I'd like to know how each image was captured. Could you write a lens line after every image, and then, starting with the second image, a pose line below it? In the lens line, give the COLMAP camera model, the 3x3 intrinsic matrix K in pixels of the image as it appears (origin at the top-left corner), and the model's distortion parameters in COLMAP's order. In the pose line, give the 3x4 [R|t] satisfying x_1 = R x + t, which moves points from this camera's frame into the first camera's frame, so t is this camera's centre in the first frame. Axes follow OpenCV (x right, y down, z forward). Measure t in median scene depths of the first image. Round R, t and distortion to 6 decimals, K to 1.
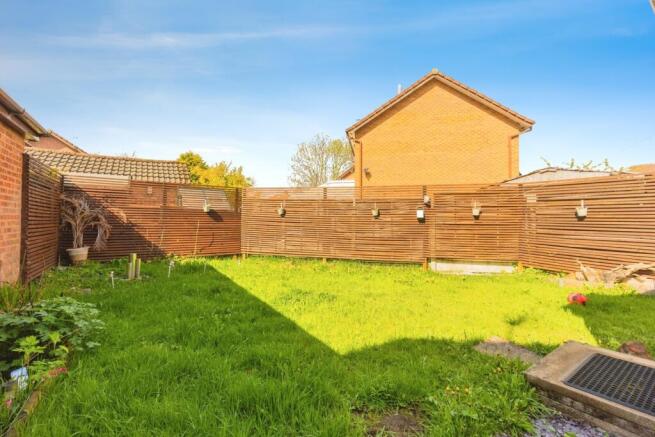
lens RADIAL K [[279.7, 0, 327.7], [0, 279.7, 217.5], [0, 0, 1]] dist [0.000841, -0.000566]
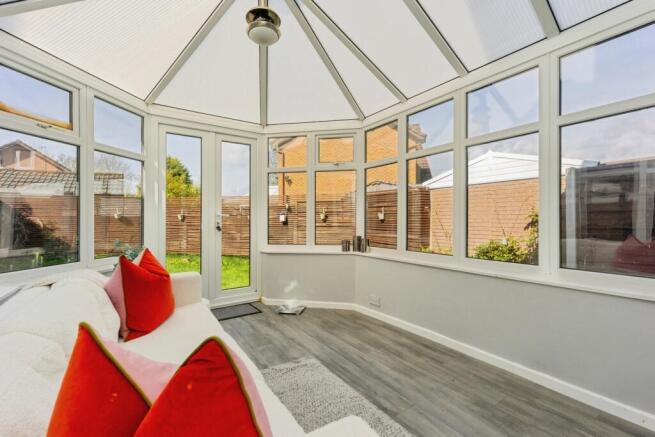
lens RADIAL K [[279.7, 0, 328.3], [0, 279.7, 216.8], [0, 0, 1]] dist [0.000841, -0.000566]
pose [[0.999912, -0.013226, 0.000334, 0.504827], [0.013225, 0.999910, 0.002366, -0.017801], [-0.000365, -0.002361, 0.999997, -0.233281]]
